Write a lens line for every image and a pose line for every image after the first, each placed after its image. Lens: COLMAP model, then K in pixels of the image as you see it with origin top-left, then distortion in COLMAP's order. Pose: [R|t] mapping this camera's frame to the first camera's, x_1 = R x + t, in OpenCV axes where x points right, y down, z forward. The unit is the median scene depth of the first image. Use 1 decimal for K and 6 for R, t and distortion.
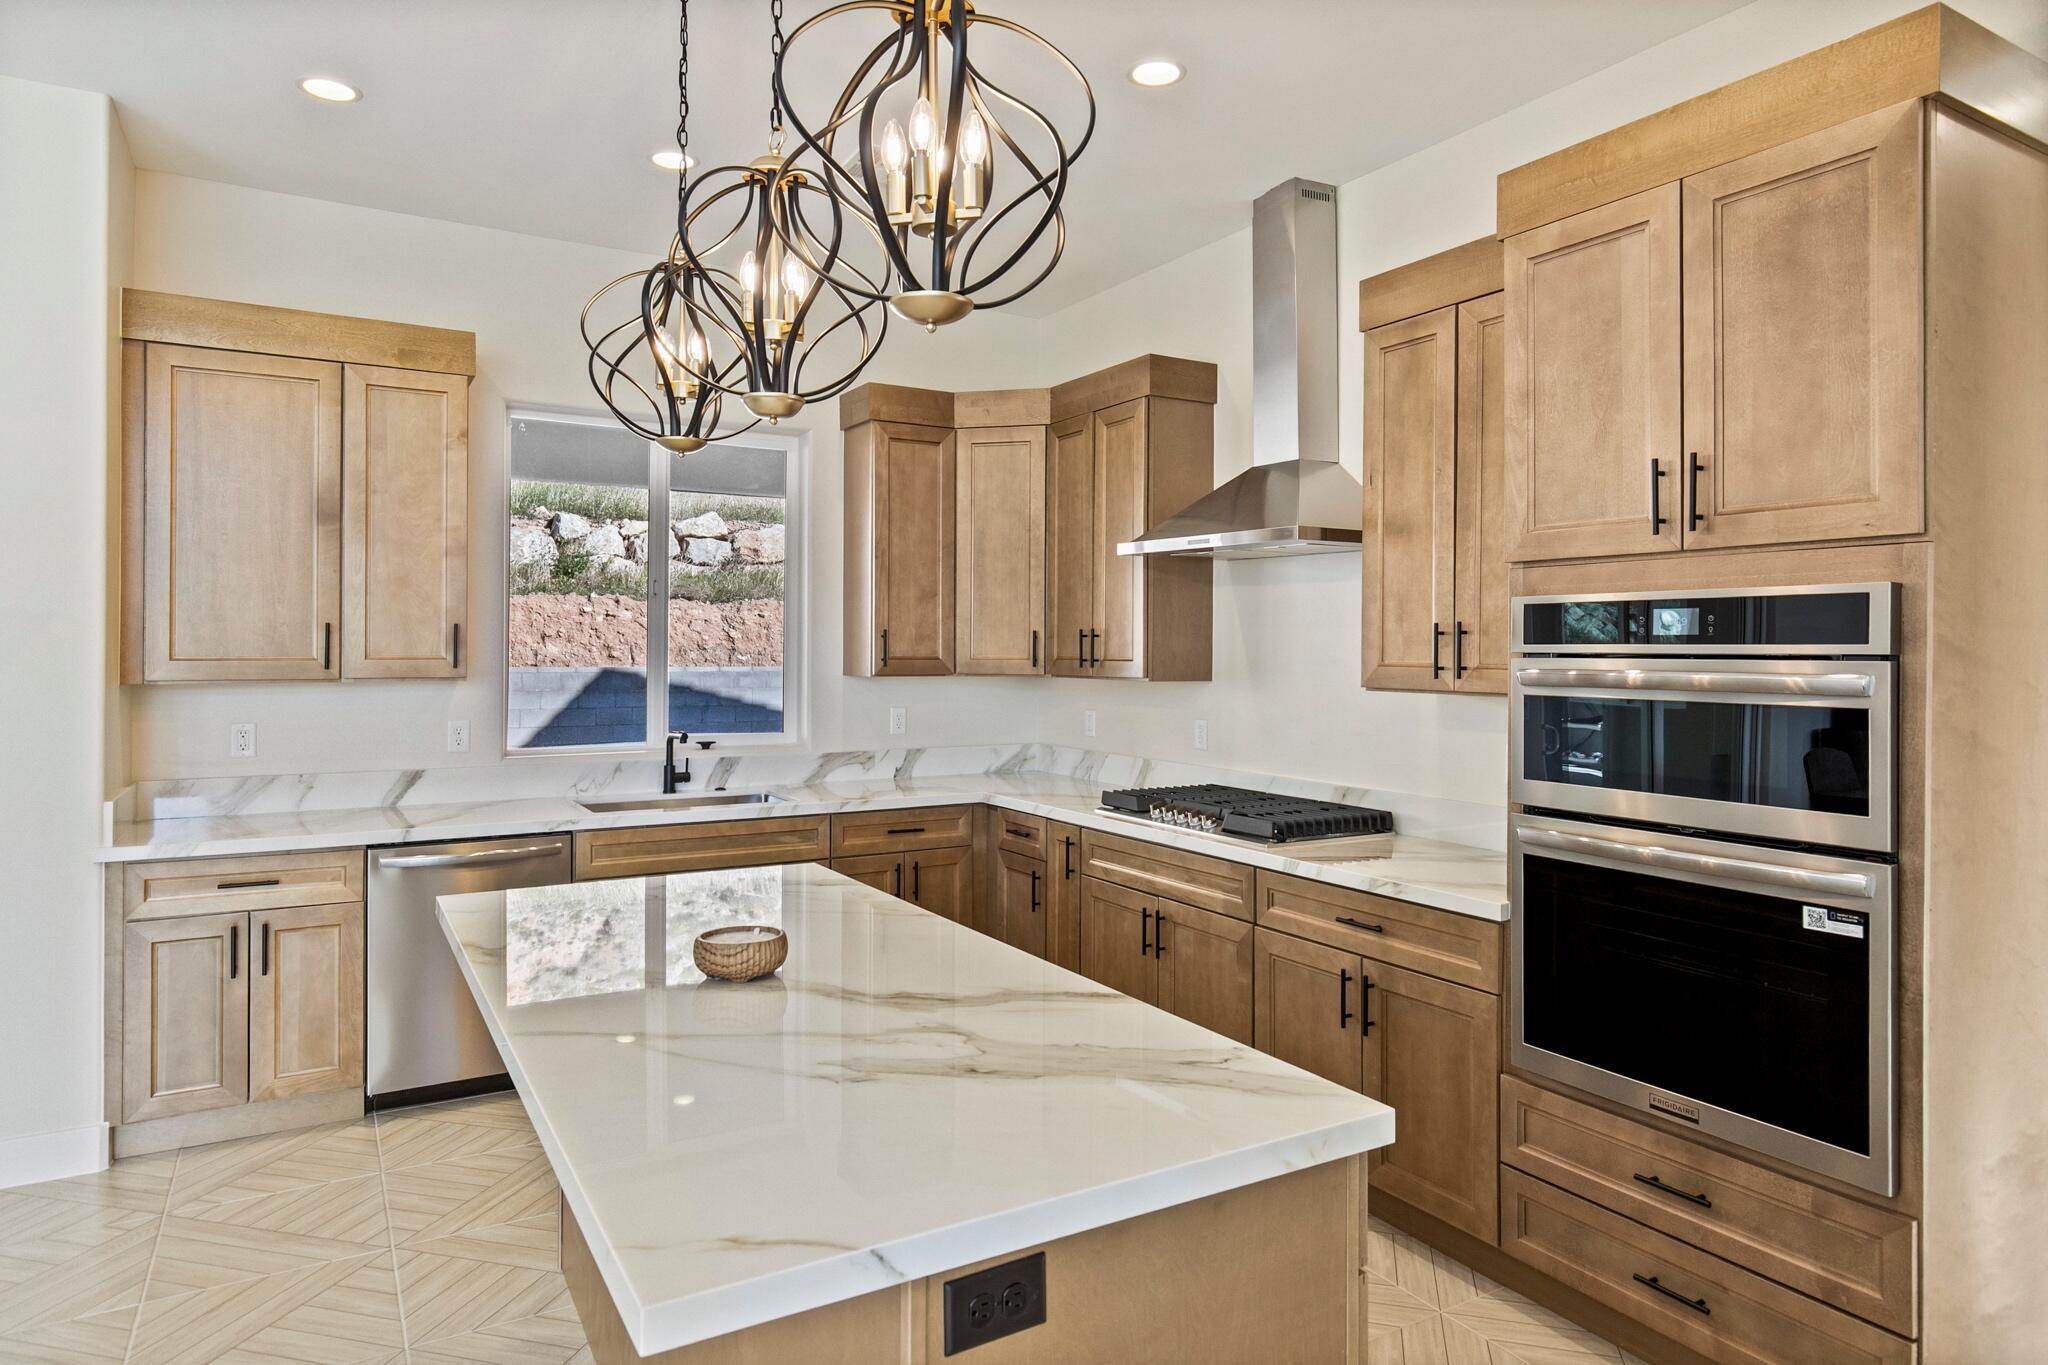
lens RADIAL K [[1220.7, 0, 1027.4], [0, 1220.7, 641.4], [0, 0, 1]] dist [0.006847, 0.000358]
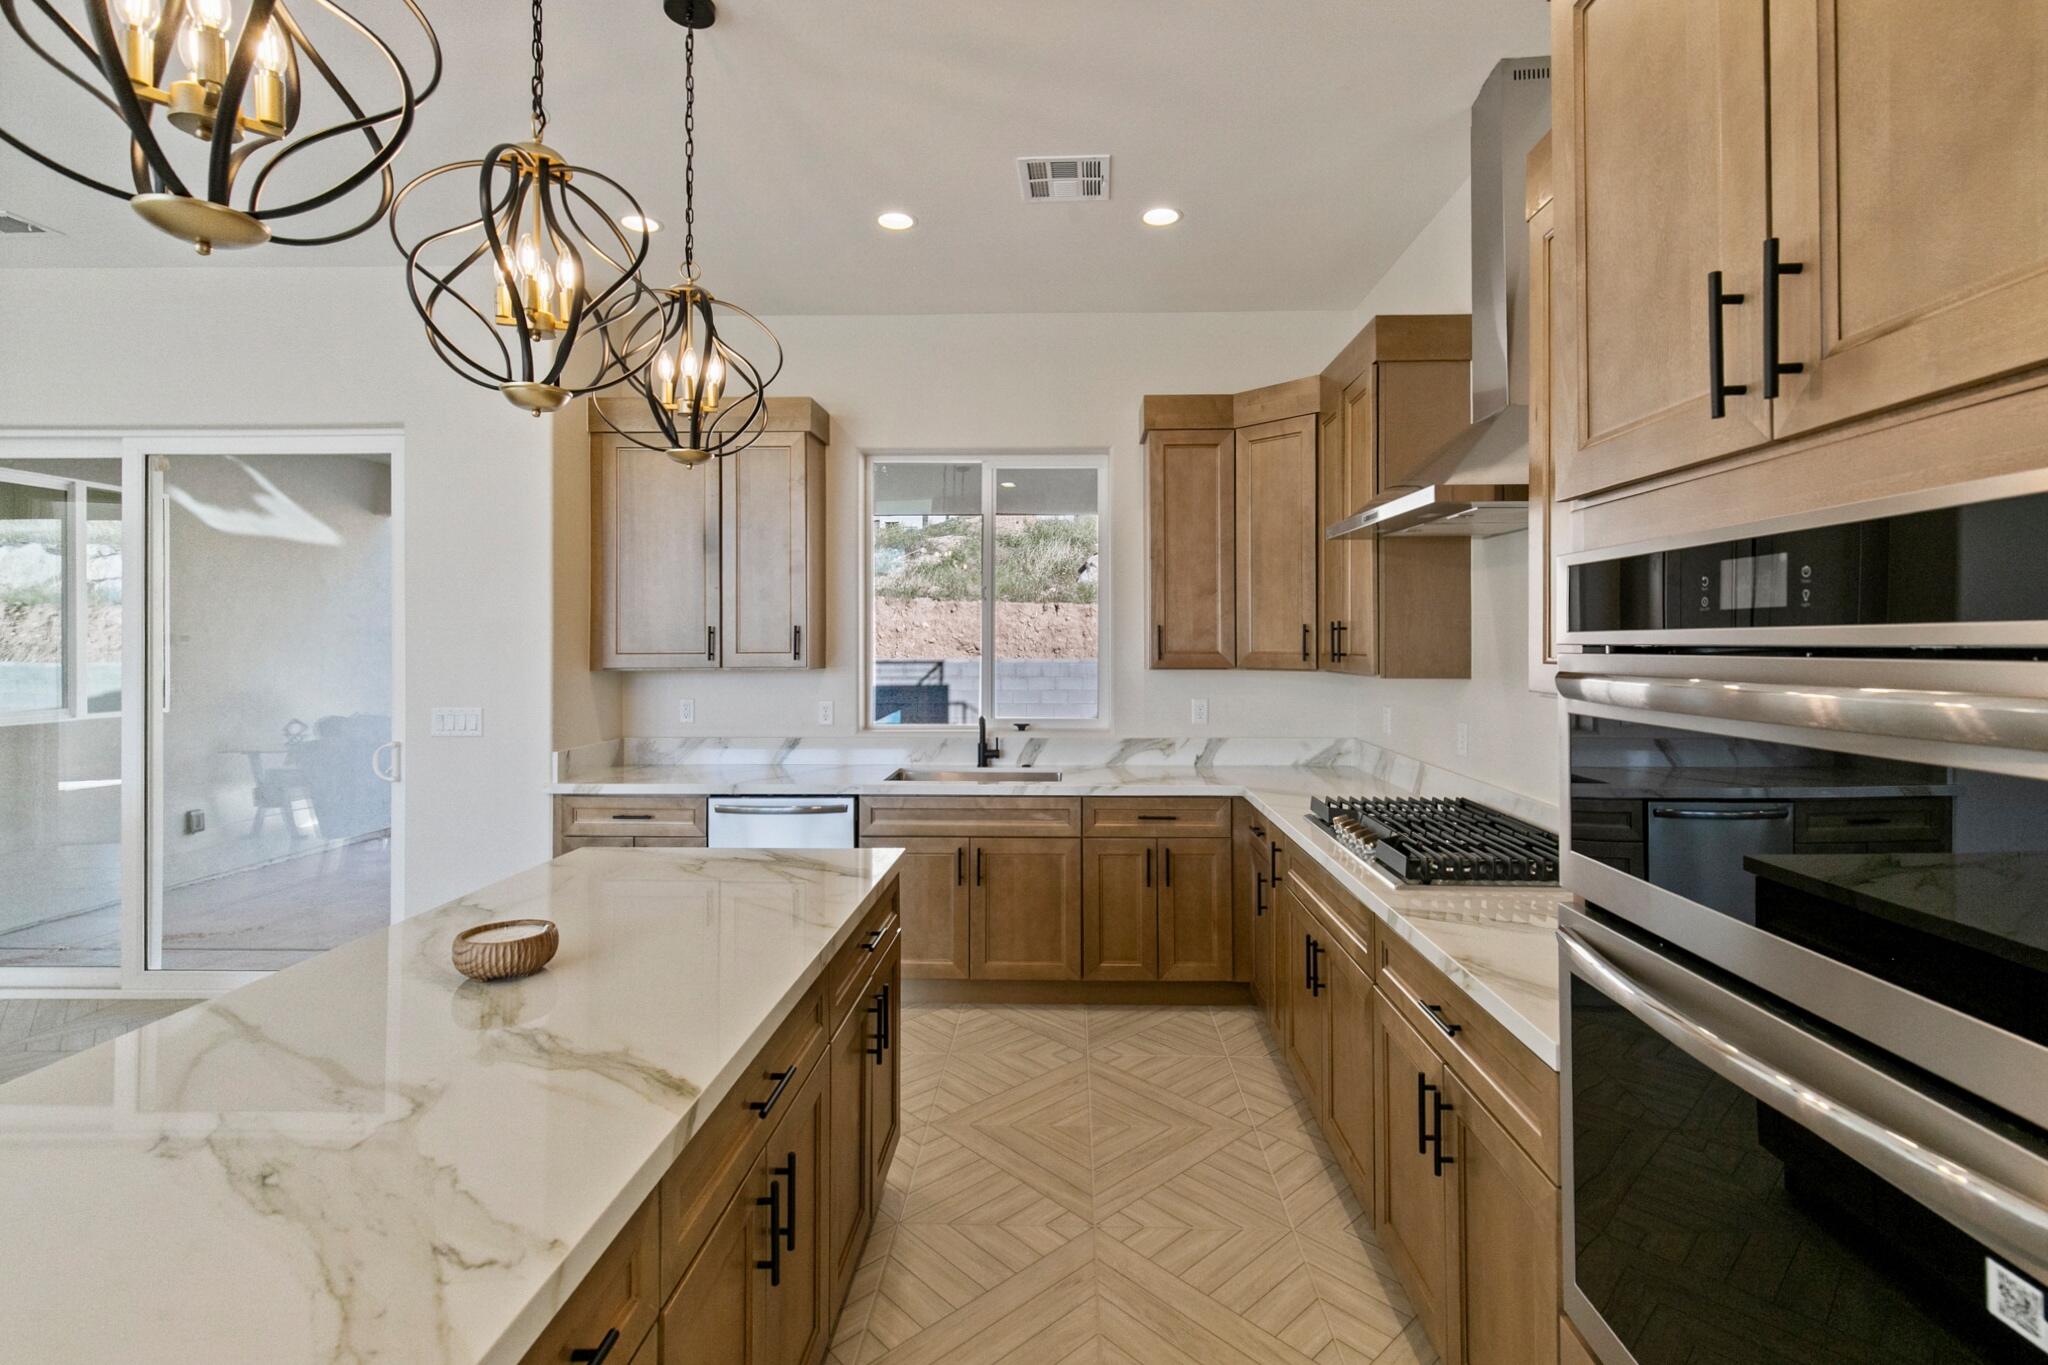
lens RADIAL K [[950.7, 0, 1044.8], [0, 950.7, 632.3], [0, 0, 1]] dist [0.011697, -0.000569]
pose [[0.847951, -0.011222, -0.529957, 0.286947], [0.007802, 0.999932, -0.008691, 0.003373], [0.530018, 0.003235, 0.847980, 0.295945]]
